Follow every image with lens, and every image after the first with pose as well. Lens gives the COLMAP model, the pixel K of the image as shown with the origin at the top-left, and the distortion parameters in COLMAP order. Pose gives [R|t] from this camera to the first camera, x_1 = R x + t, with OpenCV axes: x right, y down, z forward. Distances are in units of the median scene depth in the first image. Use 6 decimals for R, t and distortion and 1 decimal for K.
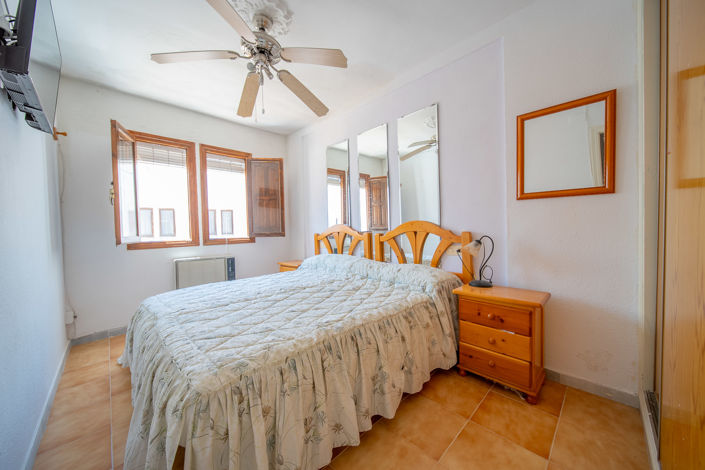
lens RADIAL K [[251.3, 0, 353.1], [0, 251.3, 234.7], [0, 0, 1]] dist [-0.001878, -0.001258]
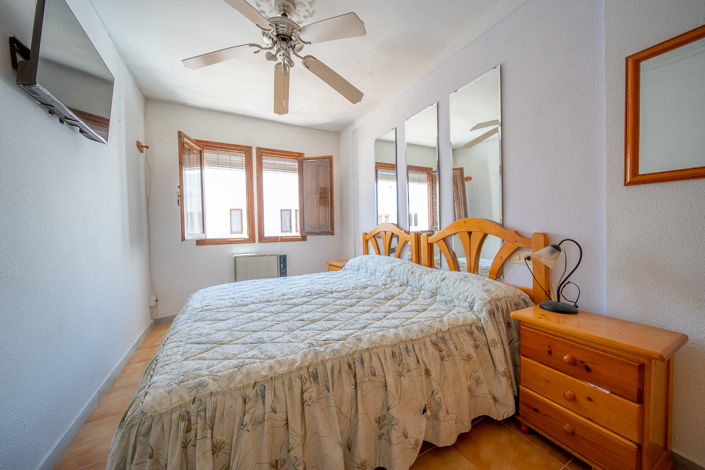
lens RADIAL K [[251.3, 0, 351.2], [0, 251.3, 234.8], [0, 0, 1]] dist [-0.001878, -0.001258]
pose [[0.958133, 0.013265, -0.286017, 0.153736], [-0.011400, 0.999902, 0.008184, -0.006973], [0.286097, -0.004581, 0.958190, 0.164414]]
